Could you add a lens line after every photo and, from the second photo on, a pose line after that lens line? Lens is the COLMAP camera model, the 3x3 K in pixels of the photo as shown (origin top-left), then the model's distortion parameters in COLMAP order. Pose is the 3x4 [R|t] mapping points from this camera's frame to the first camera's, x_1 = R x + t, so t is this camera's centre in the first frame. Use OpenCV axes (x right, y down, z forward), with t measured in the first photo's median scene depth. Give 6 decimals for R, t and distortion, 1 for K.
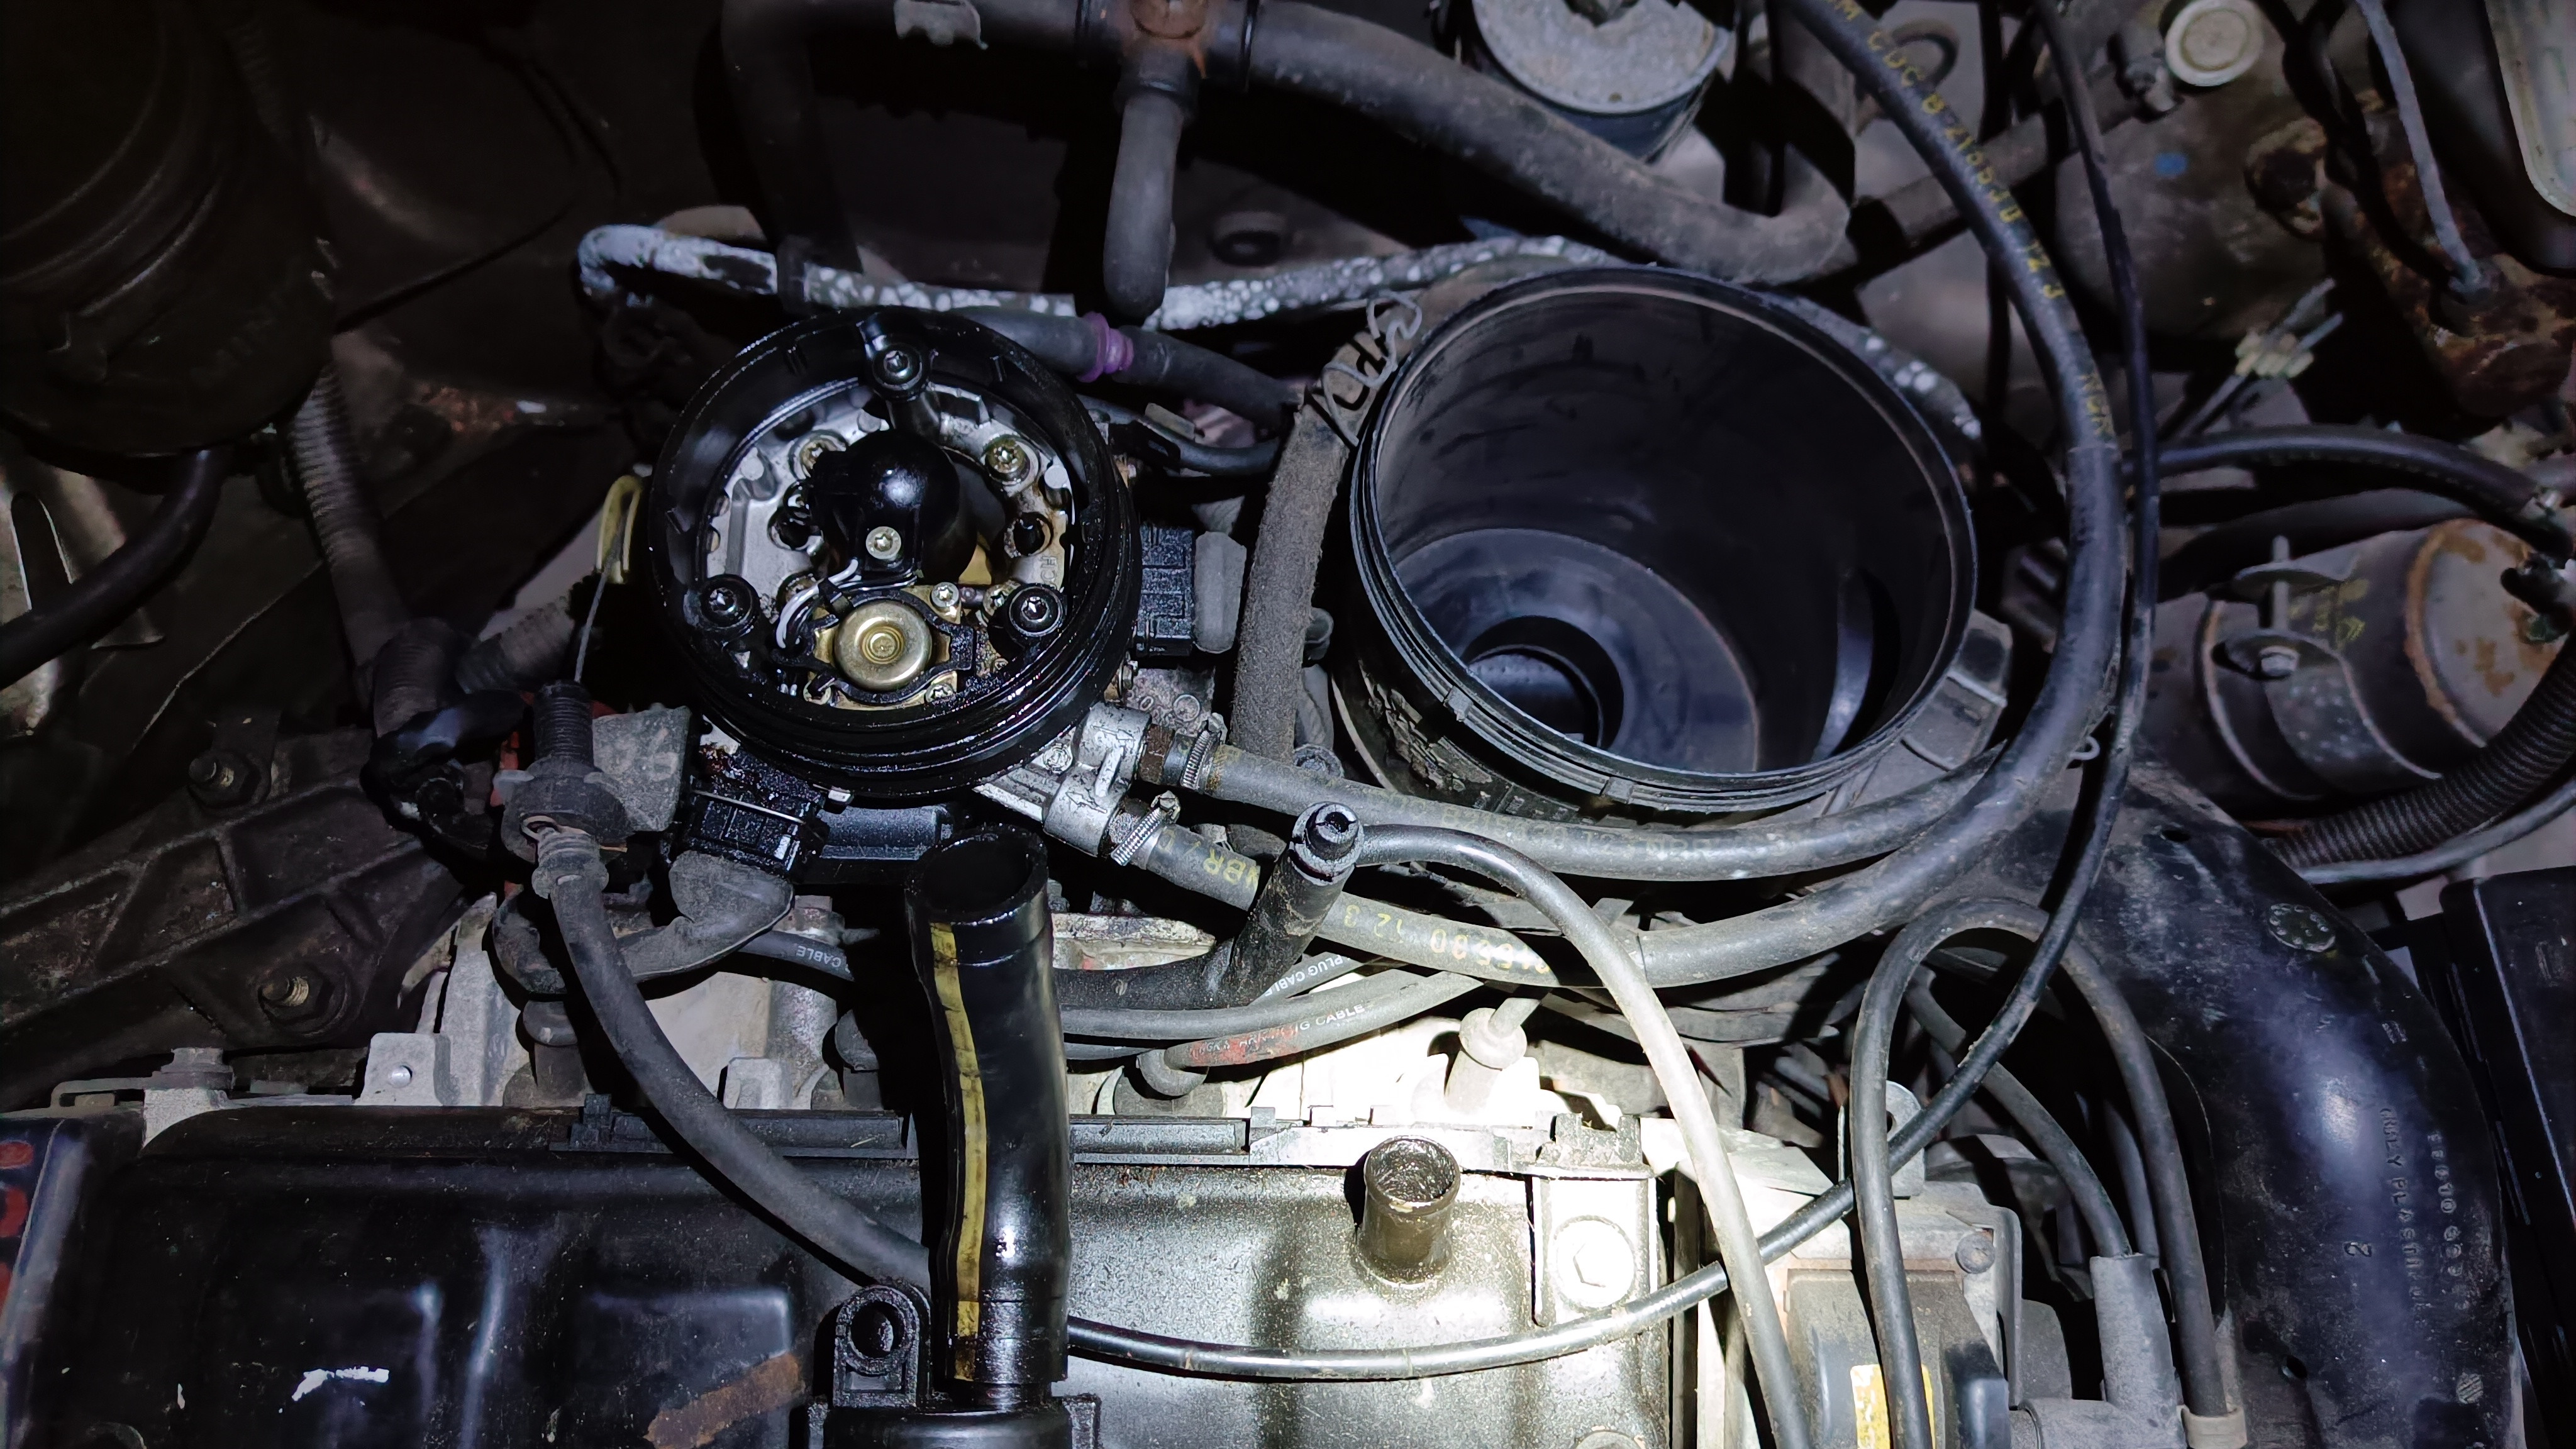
lens RADIAL K [[1948.0, 0, 1288.0], [0, 1948.0, 724.5], [0, 0, 1]] dist [-0.022842, 0.003580]
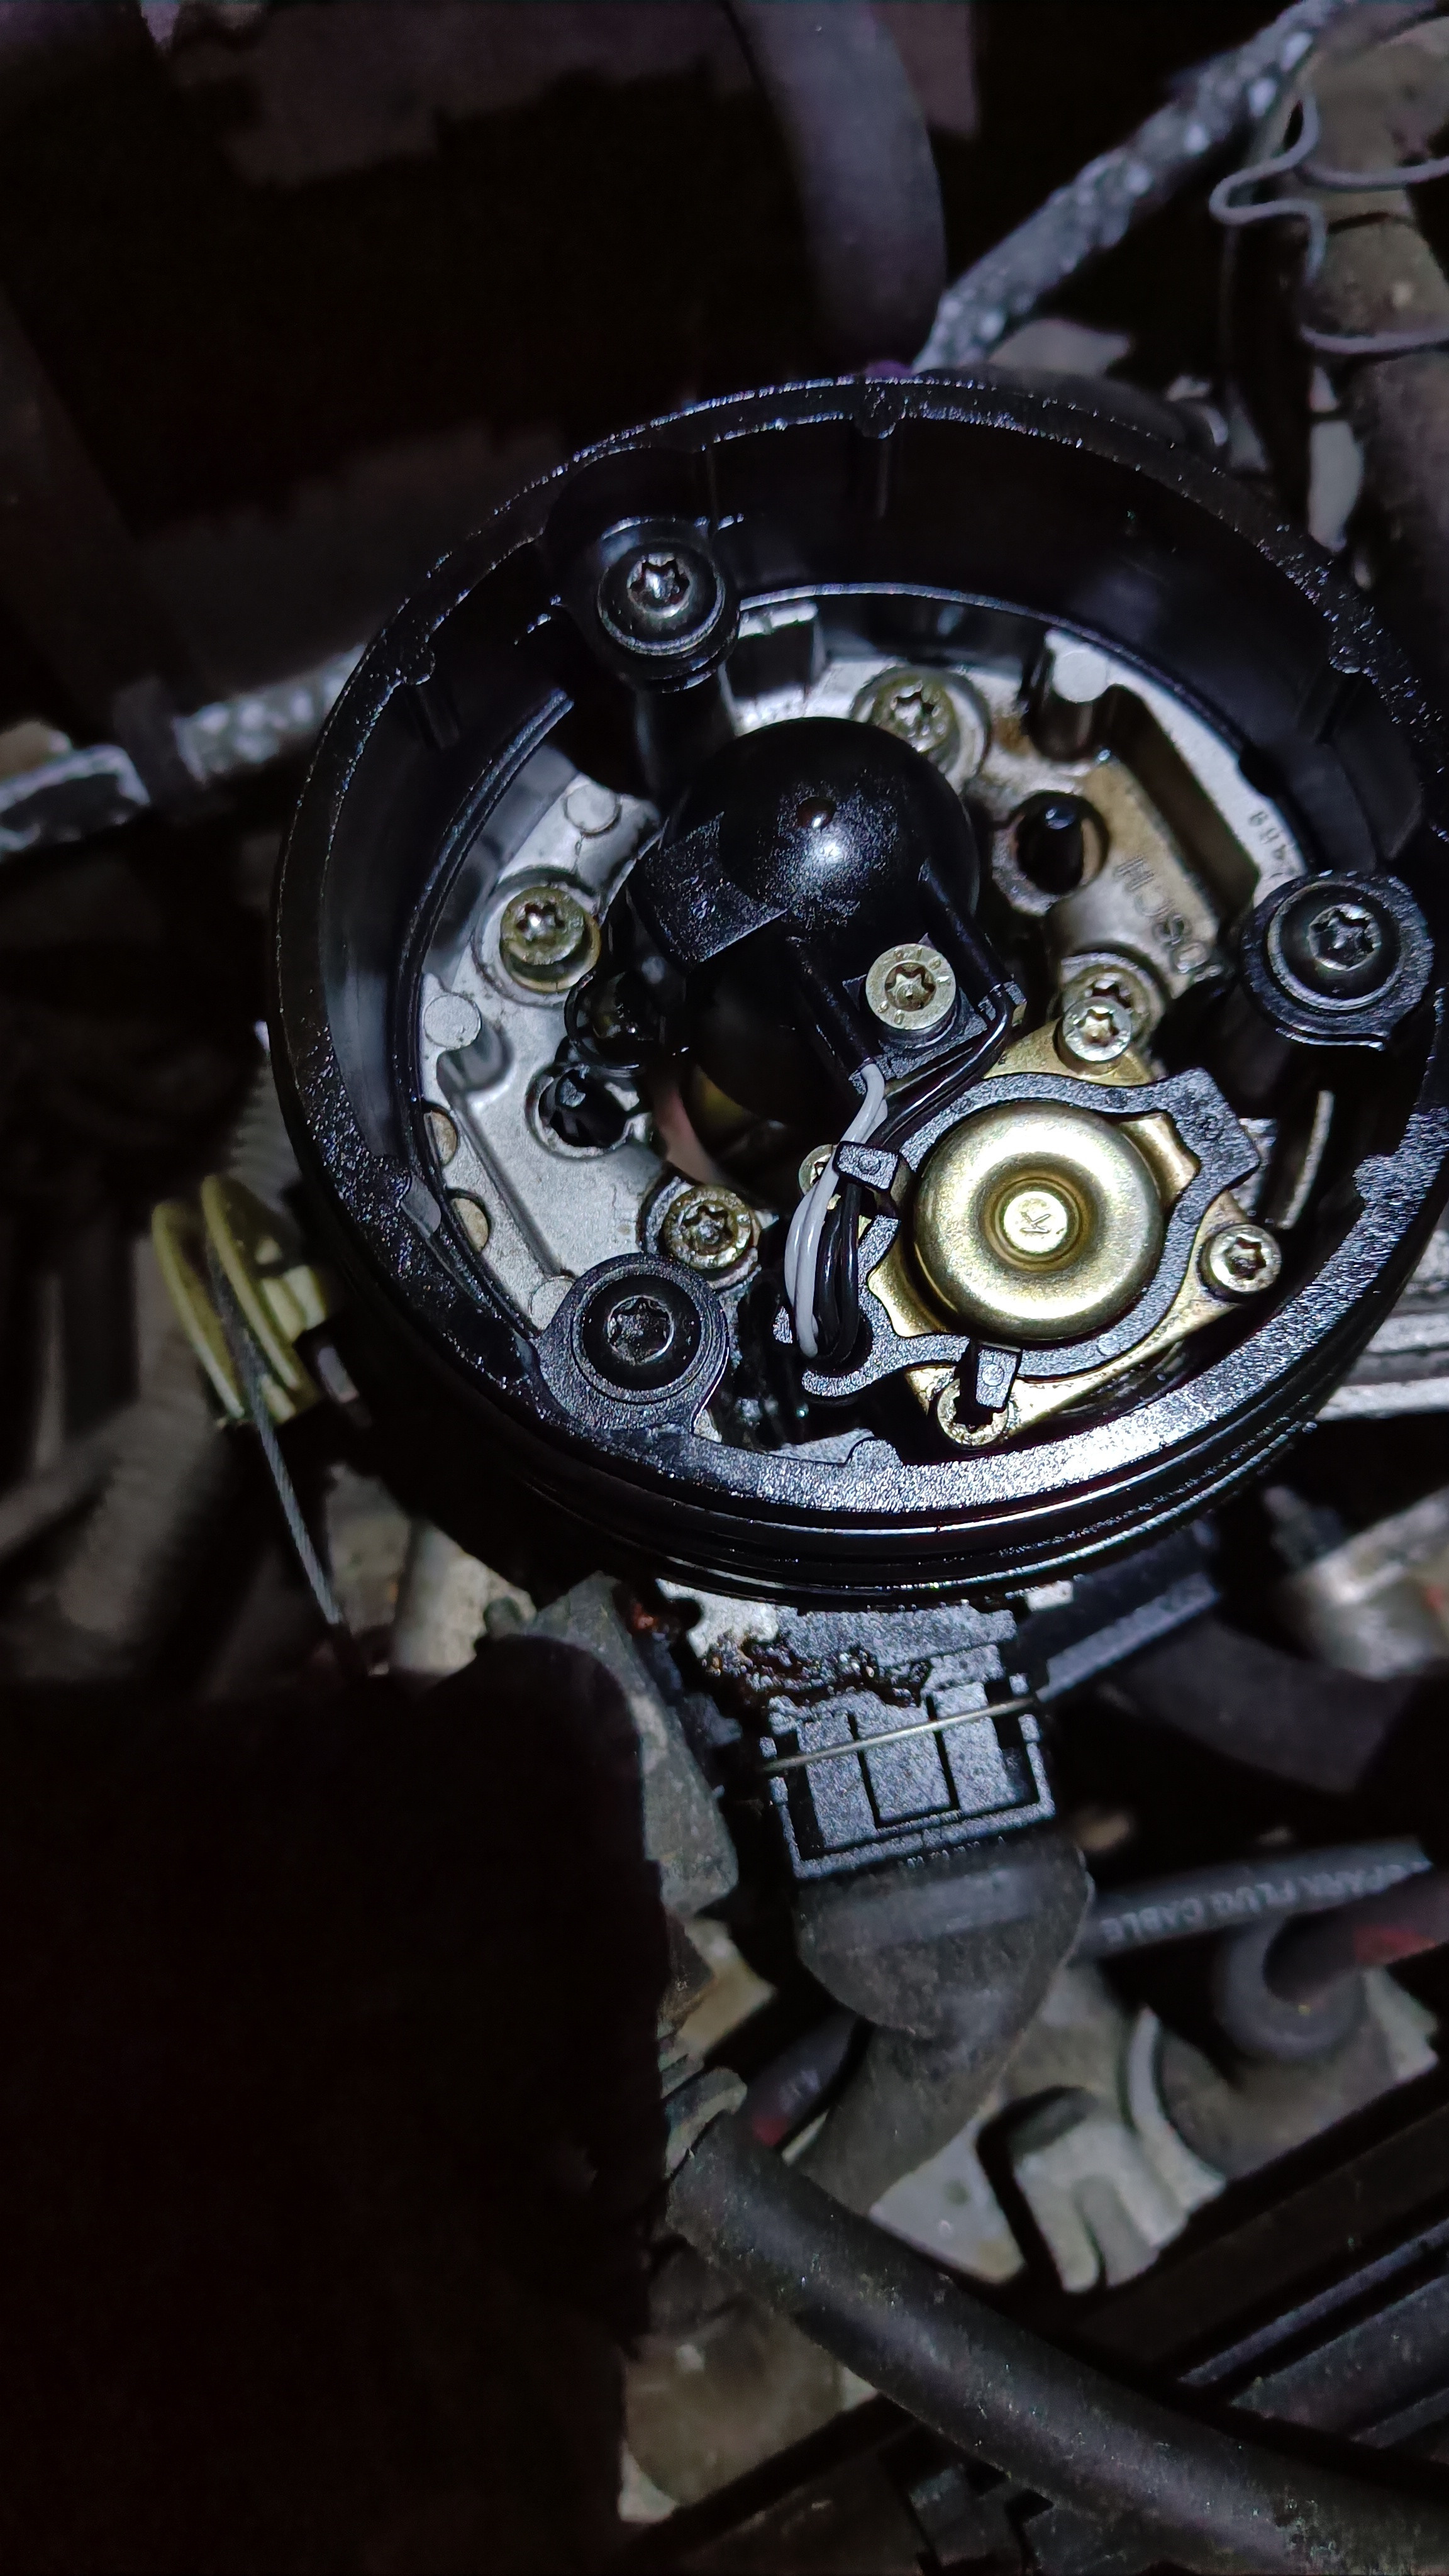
lens RADIAL K [[1948.0, 0, 724.5], [0, 1948.0, 1288.0], [0, 0, 1]] dist [-0.022842, 0.003580]
pose [[0.862683, -0.505720, -0.005046, -0.253872], [0.504557, 0.859930, 0.077085, -0.085843], [-0.034644, -0.069046, 0.997012, 0.586209]]
